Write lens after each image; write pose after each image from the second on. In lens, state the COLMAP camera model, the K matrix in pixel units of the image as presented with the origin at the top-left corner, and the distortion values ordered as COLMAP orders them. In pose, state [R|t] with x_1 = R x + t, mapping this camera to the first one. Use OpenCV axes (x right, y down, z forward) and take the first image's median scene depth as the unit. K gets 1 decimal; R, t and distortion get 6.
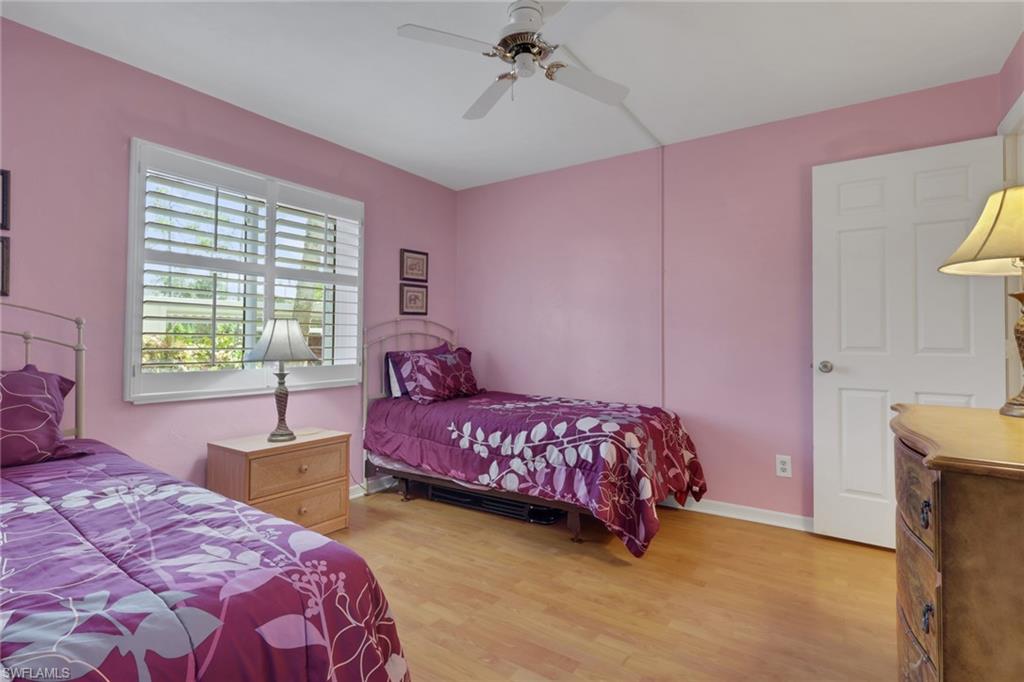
lens RADIAL K [[485.4, 0, 508.6], [0, 485.4, 342.4], [0, 0, 1]] dist [0.013072, -0.000242]
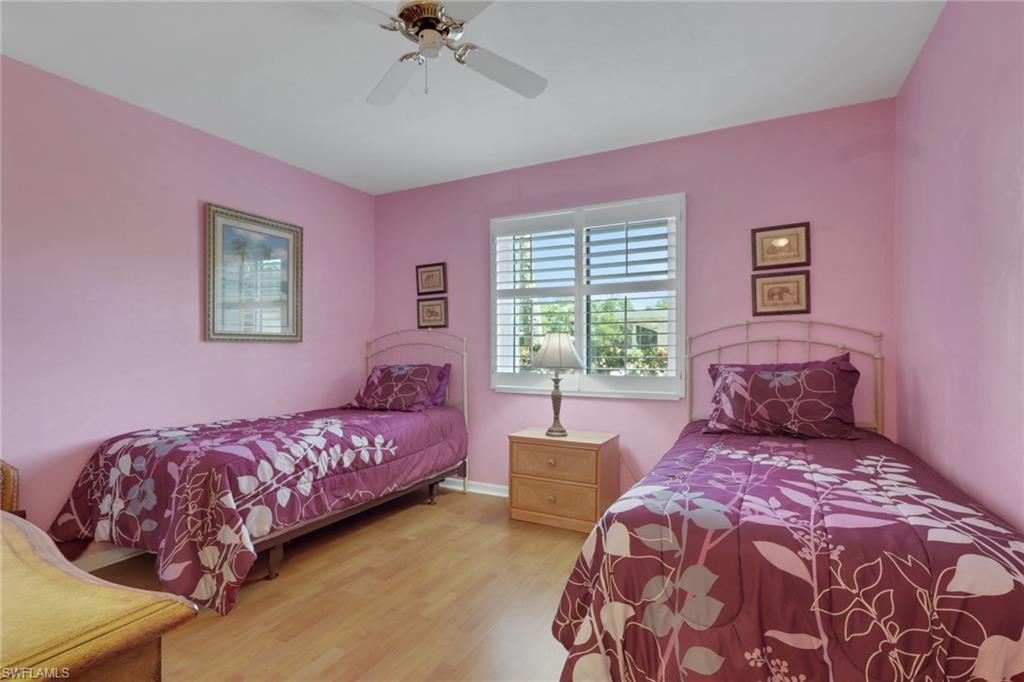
lens RADIAL K [[485.4, 0, 508.6], [0, 485.4, 342.4], [0, 0, 1]] dist [0.013072, -0.000242]
pose [[0.160771, -0.016339, -0.986856, 0.652916], [-0.004302, 0.999842, -0.017255, -0.001723], [0.986982, 0.007019, 0.160676, 0.697224]]
